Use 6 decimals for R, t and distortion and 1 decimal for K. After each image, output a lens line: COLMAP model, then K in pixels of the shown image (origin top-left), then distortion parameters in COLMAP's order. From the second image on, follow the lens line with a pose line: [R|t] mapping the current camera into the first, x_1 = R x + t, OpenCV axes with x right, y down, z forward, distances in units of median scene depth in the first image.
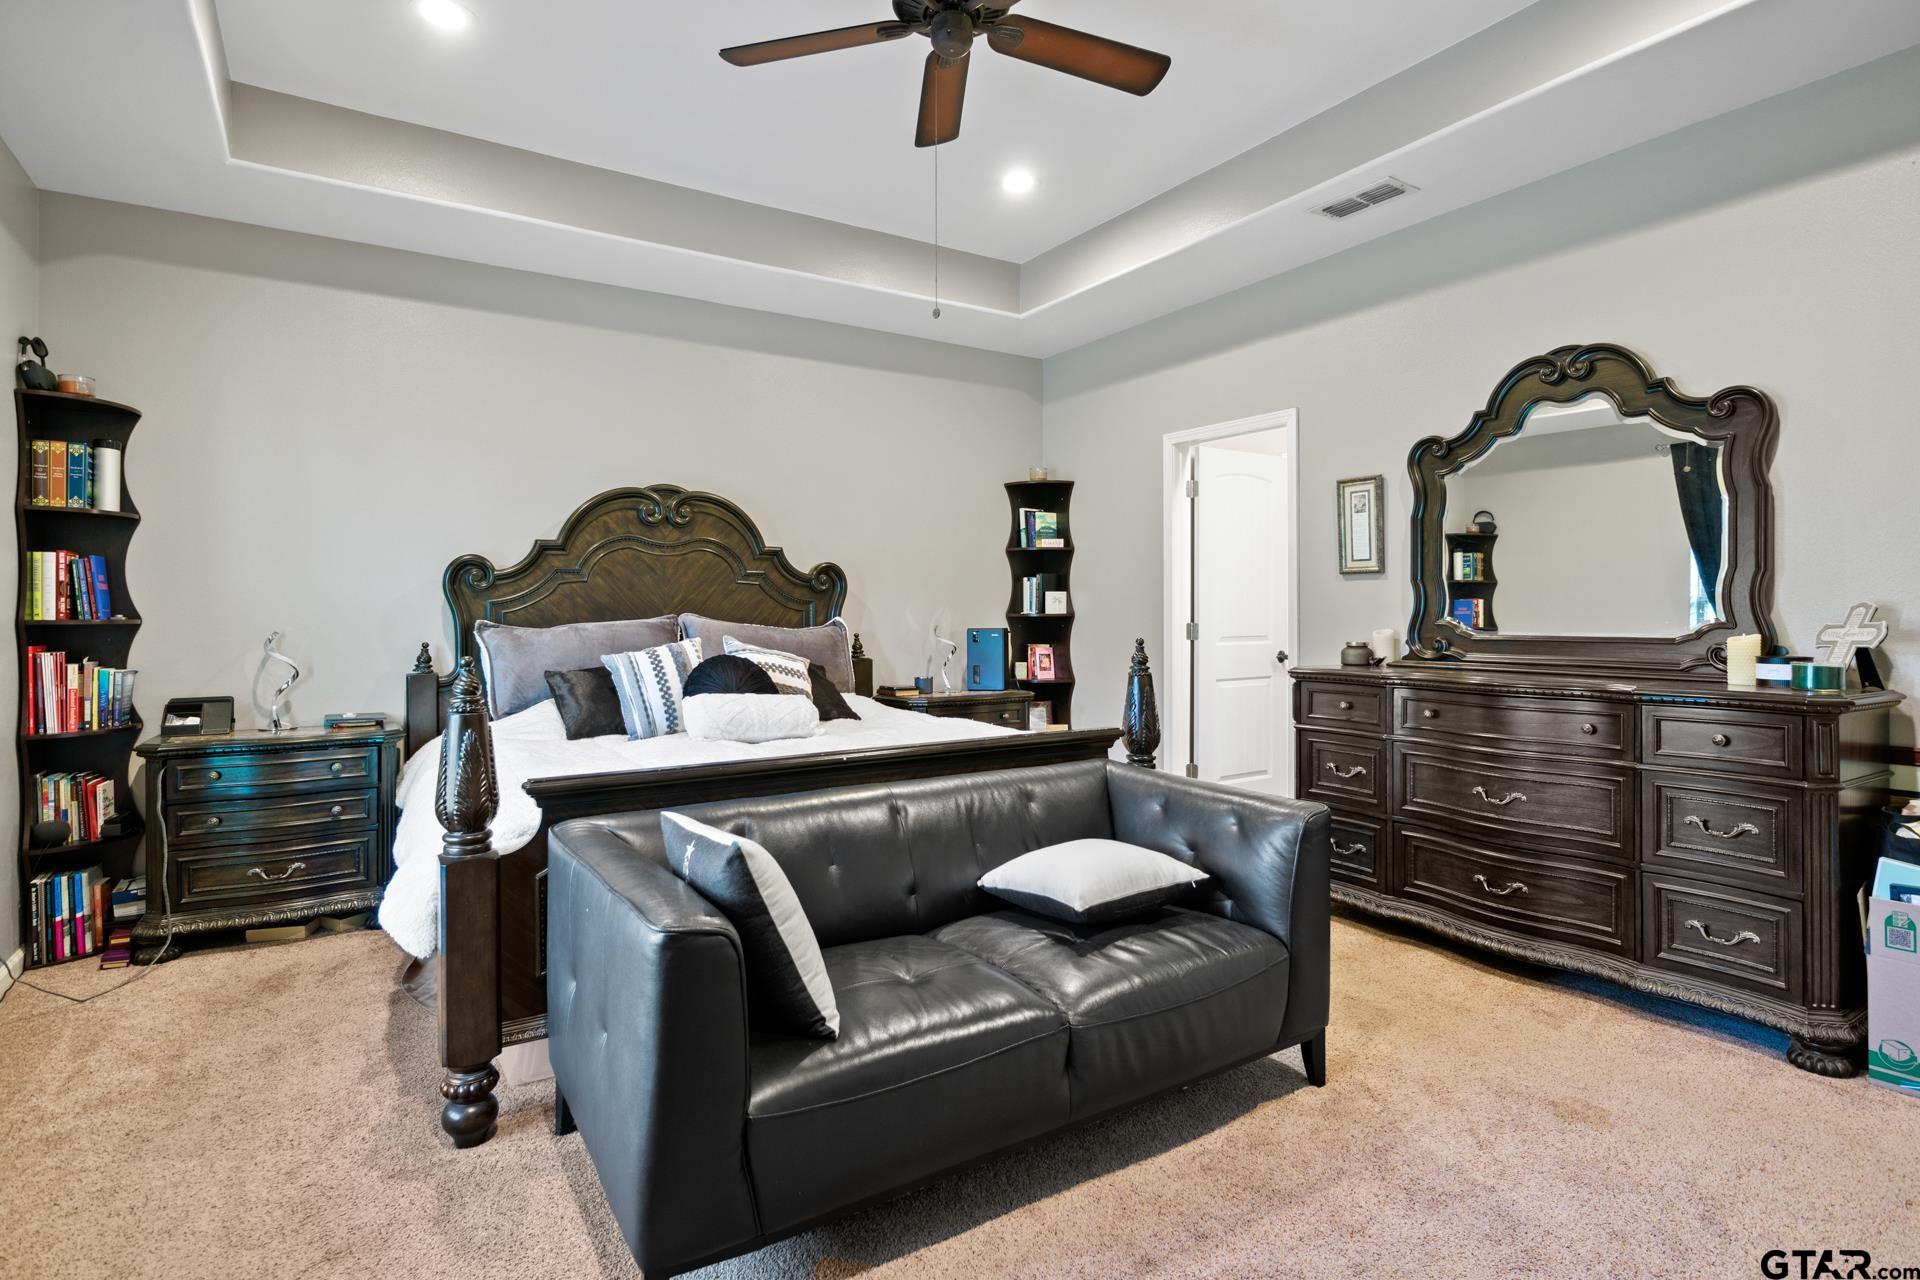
lens RADIAL K [[957.5, 0, 957.0], [0, 957.5, 621.4], [0, 0, 1]] dist [-0.001050, 0.000075]
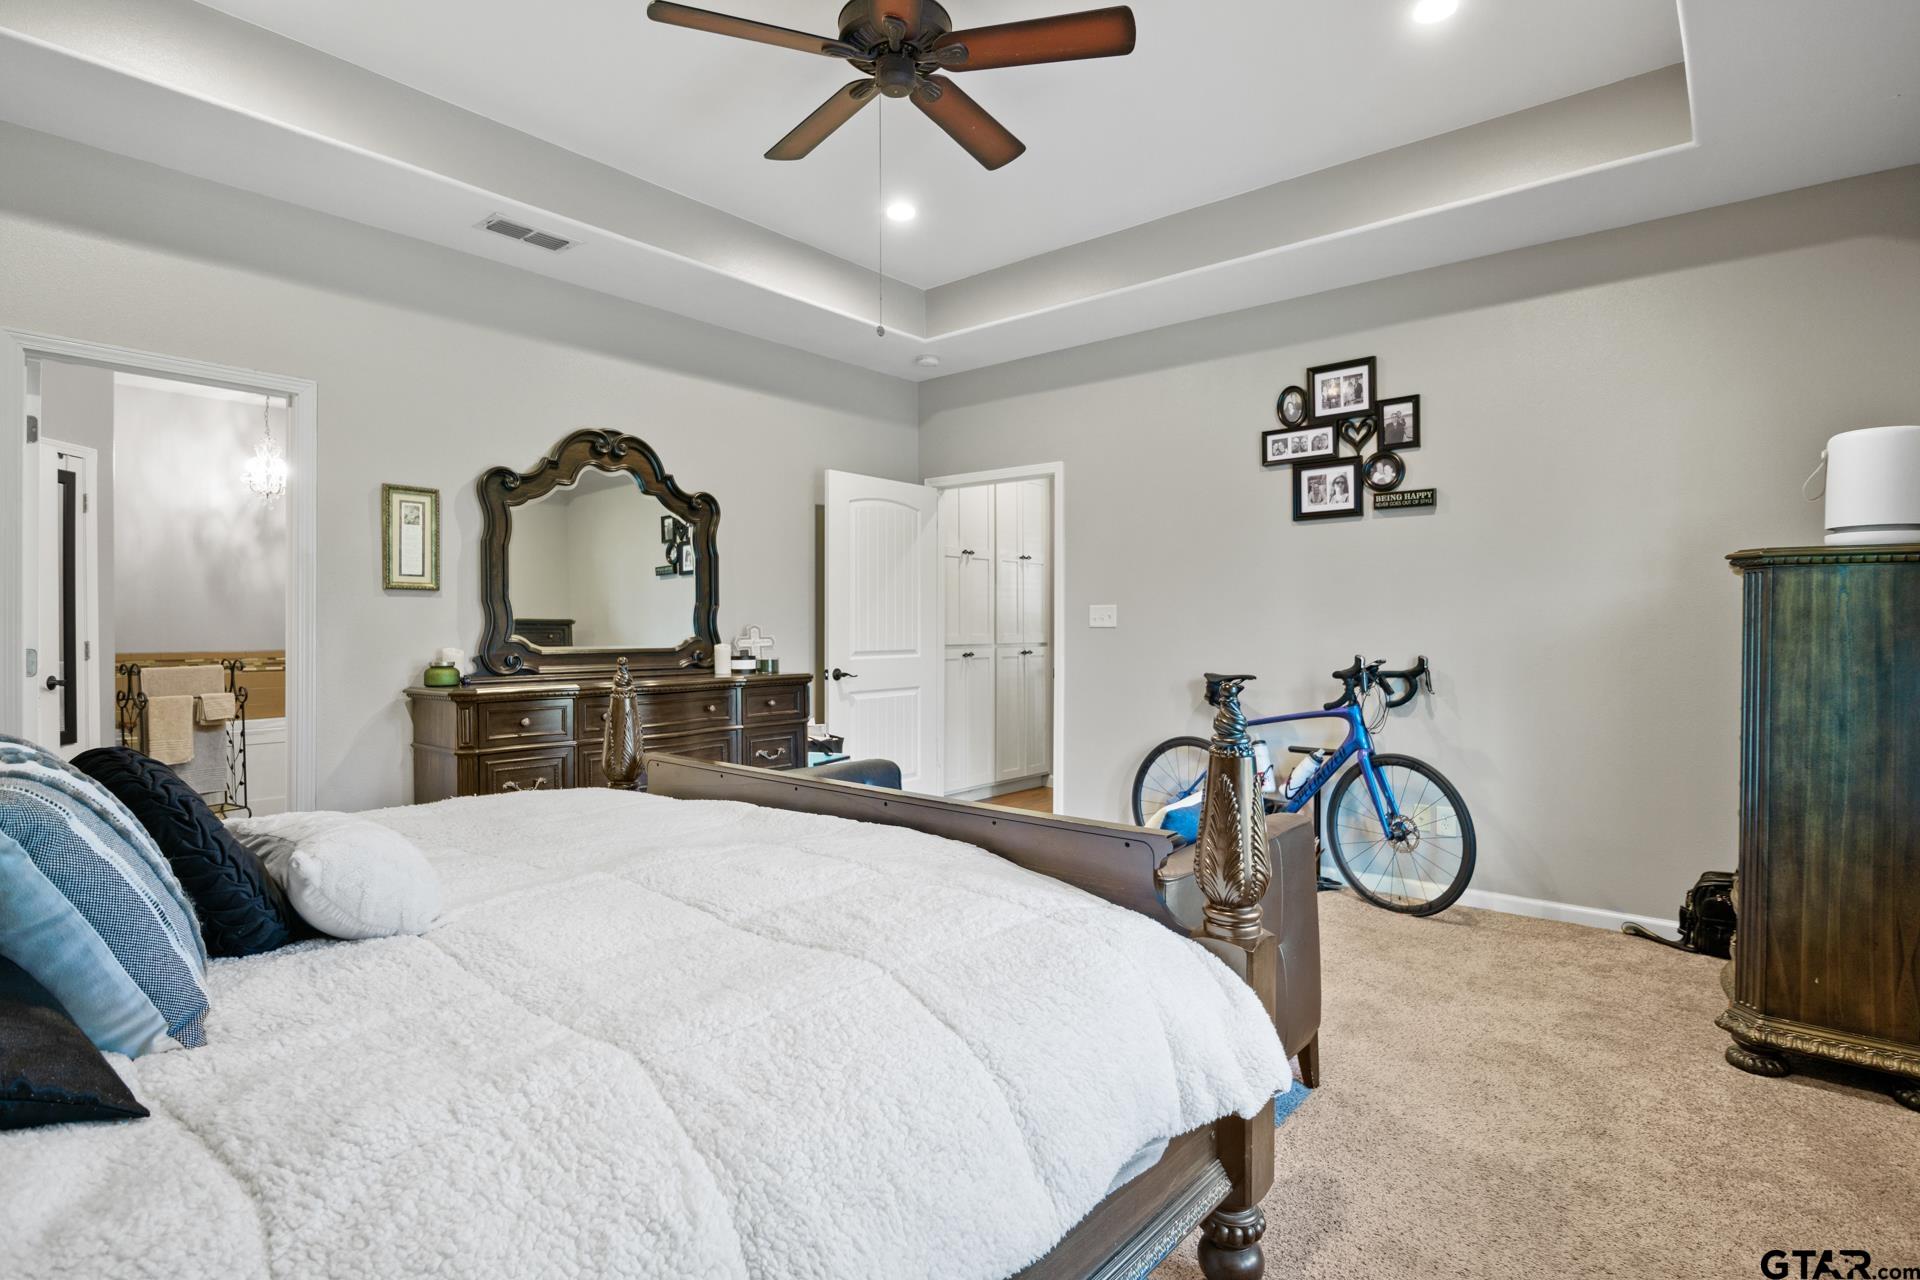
lens RADIAL K [[957.5, 0, 956.7], [0, 957.5, 640.1], [0, 0, 1]] dist [-0.001050, 0.000075]
pose [[-0.289723, -0.010057, 0.957058, -0.722619], [0.008767, 0.999875, 0.013161, -0.009452], [-0.957070, 0.012203, -0.289599, 0.875993]]
